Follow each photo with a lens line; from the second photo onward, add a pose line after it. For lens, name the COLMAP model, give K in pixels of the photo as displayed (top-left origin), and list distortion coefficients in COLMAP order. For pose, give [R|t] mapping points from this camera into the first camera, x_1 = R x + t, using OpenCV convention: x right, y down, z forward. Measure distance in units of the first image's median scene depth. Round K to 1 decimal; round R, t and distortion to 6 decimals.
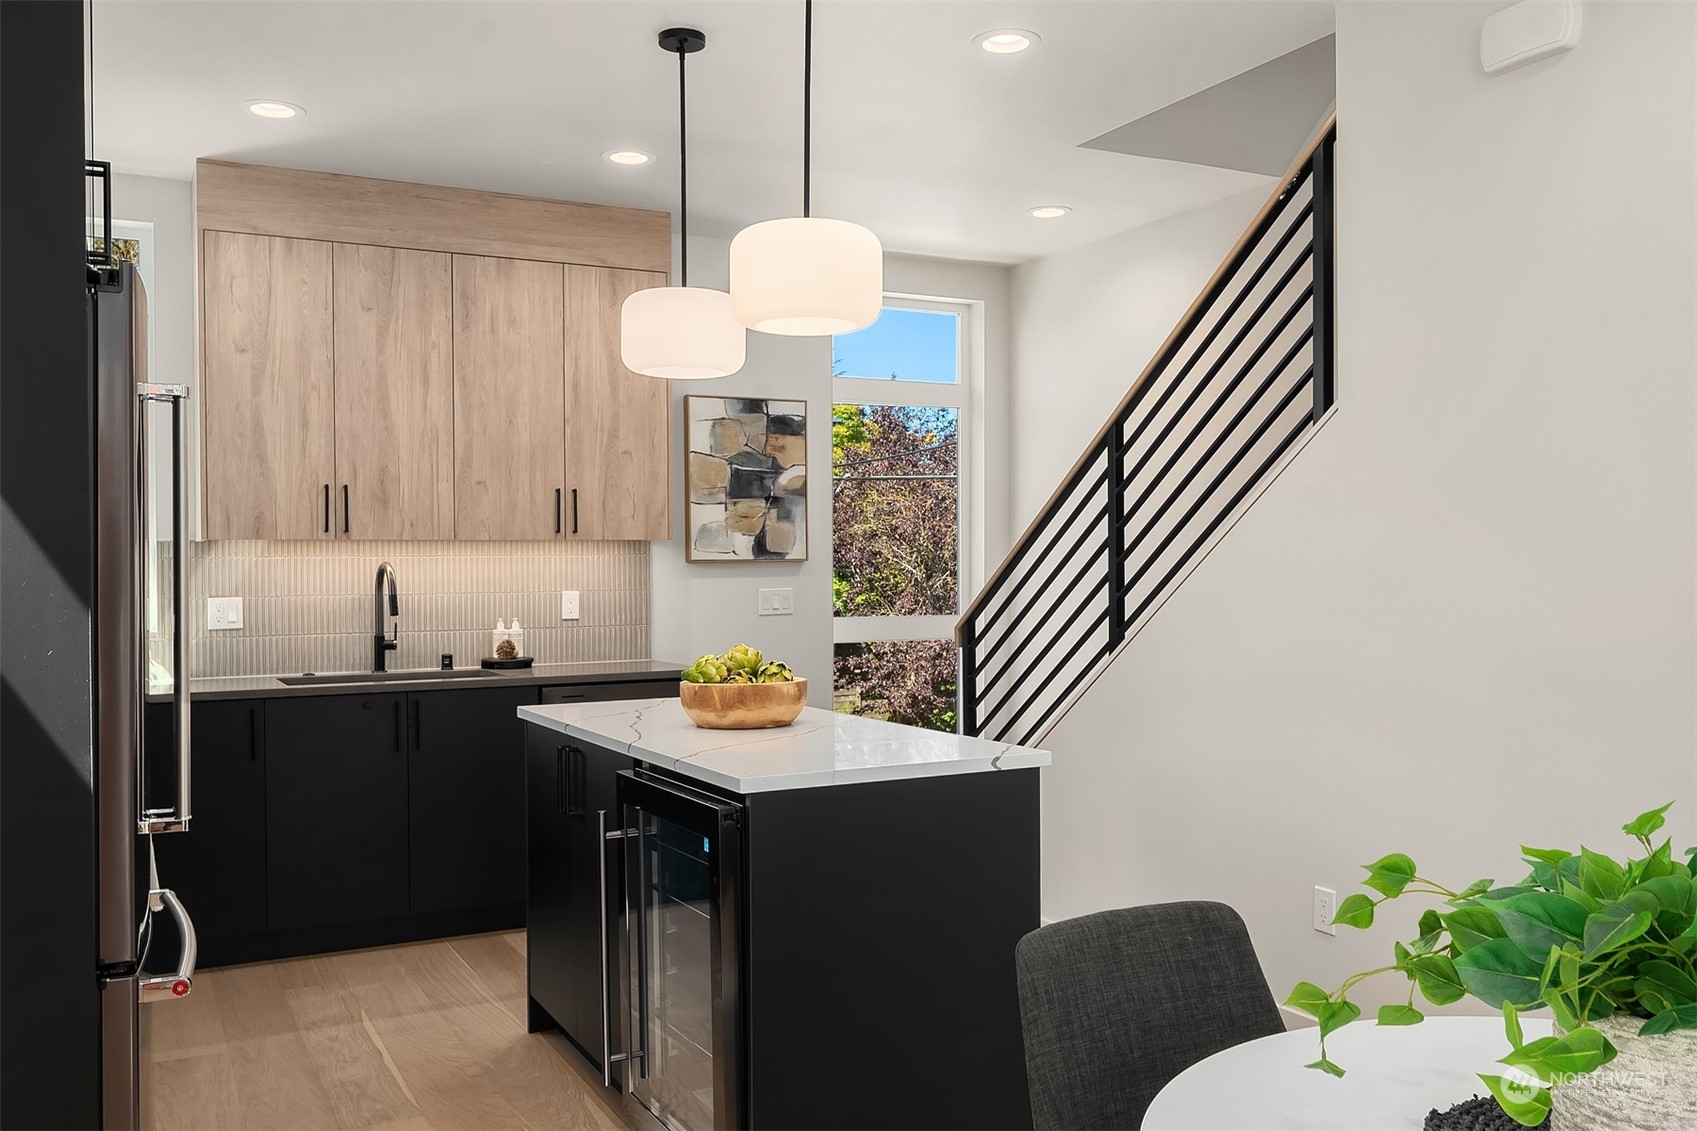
lens RADIAL K [[1446.2, 0, 862.4], [0, 1446.2, 602.9], [0, 0, 1]] dist [0.015869, -0.002096]
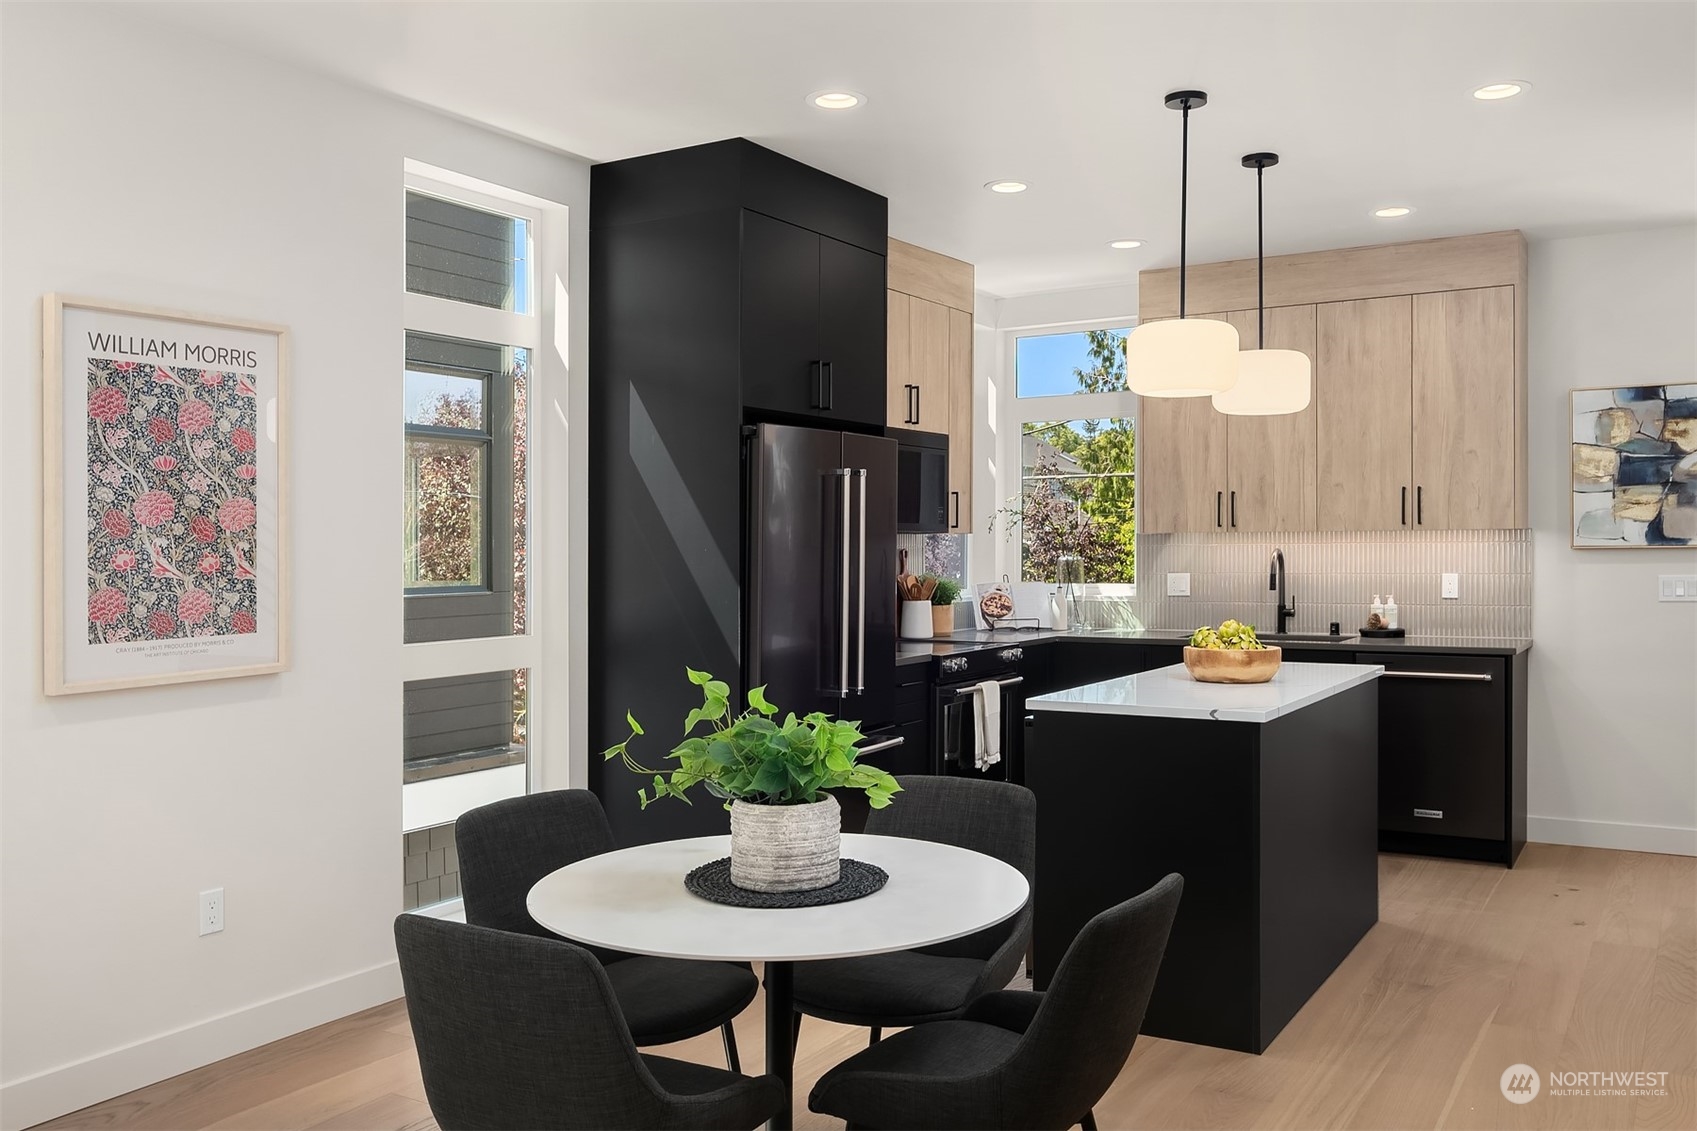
lens RADIAL K [[1446.2, 0, 846.0], [0, 1446.2, 570.2], [0, 0, 1]] dist [0.015869, -0.002096]
pose [[0.516287, 0.020566, -0.856168, 0.556770], [-0.017455, 0.999757, 0.013490, -0.018708], [0.856237, 0.007980, 0.516521, 0.002736]]
